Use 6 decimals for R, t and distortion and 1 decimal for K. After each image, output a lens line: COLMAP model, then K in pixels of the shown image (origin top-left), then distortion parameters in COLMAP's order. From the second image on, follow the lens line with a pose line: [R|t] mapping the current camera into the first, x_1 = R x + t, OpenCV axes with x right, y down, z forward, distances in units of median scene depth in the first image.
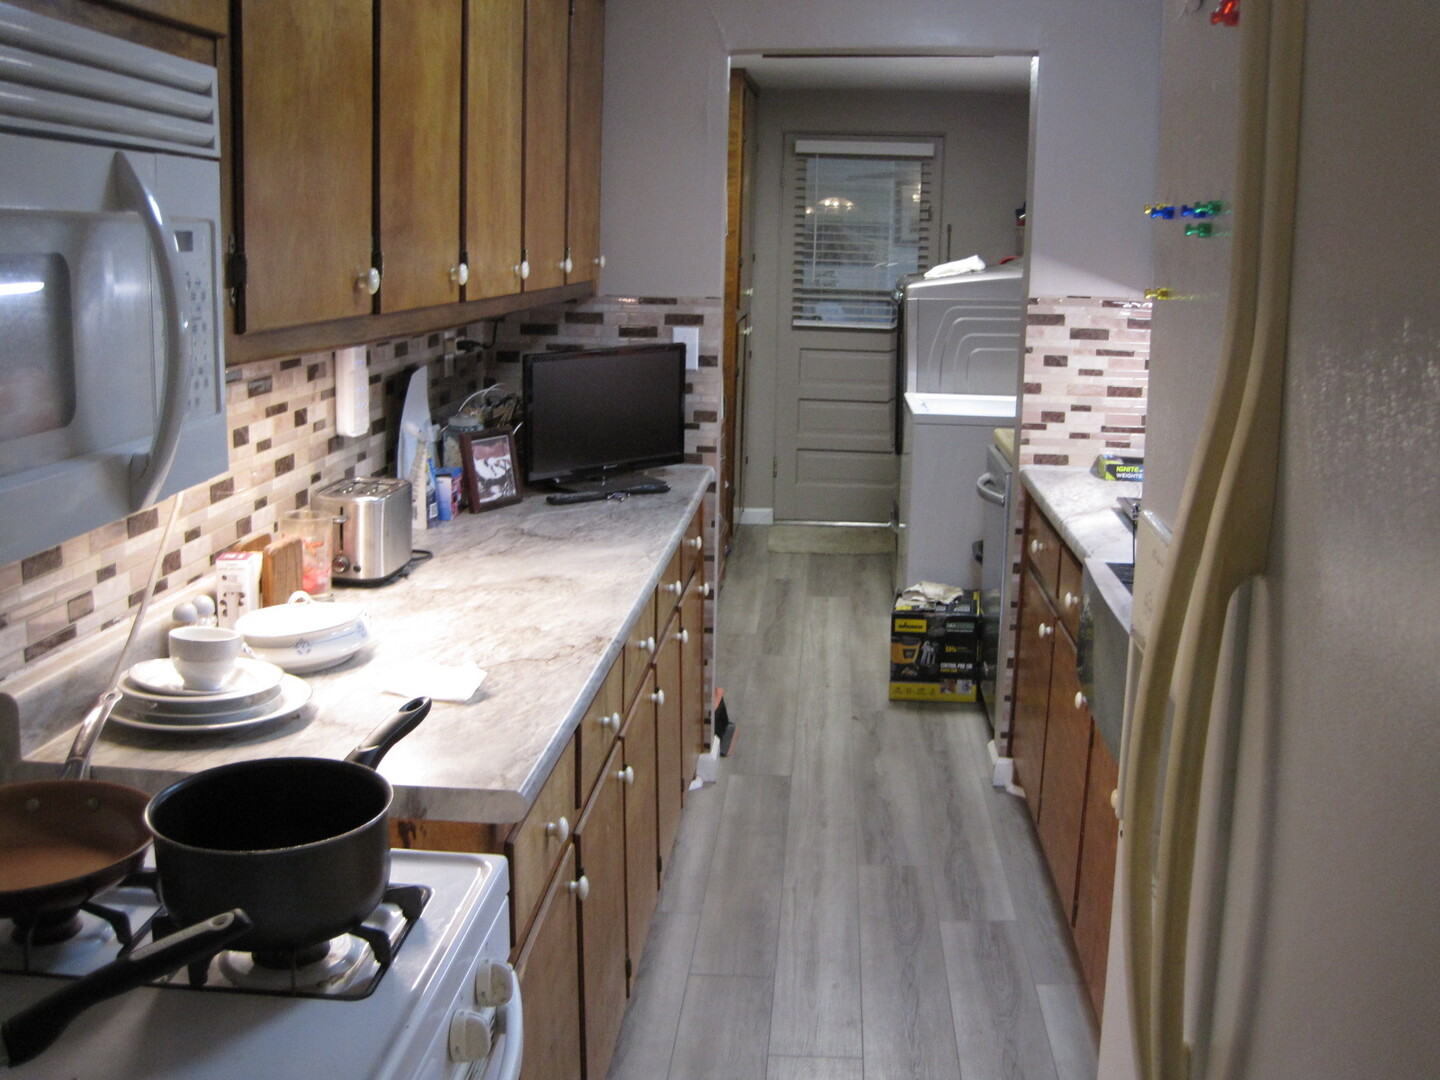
lens RADIAL K [[1495.9, 0, 721.6], [0, 1495.9, 535.5], [0, 0, 1]] dist [-0.144799, 0.000000]
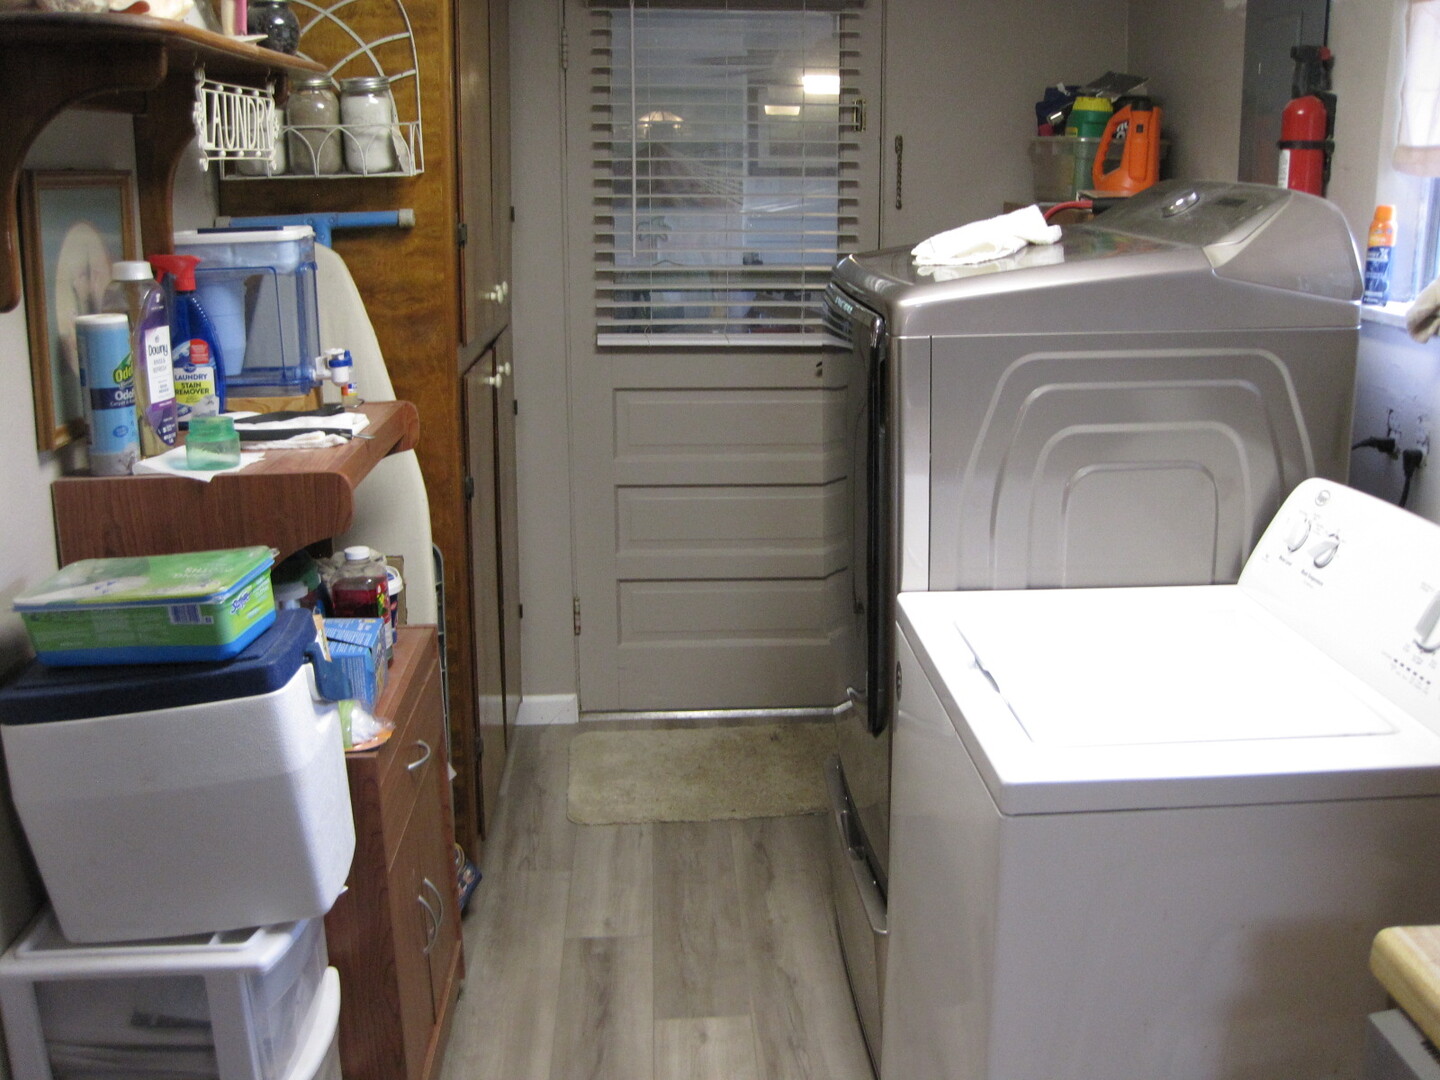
lens RADIAL K [[1495.9, 0, 717.5], [0, 1495.9, 541.4], [0, 0, 1]] dist [-0.144799, 0.000000]
pose [[0.992991, -0.050527, 0.106845, 0.031280], [0.045080, 0.997587, 0.052792, -0.101117], [-0.109255, -0.047606, 0.992873, 0.498307]]
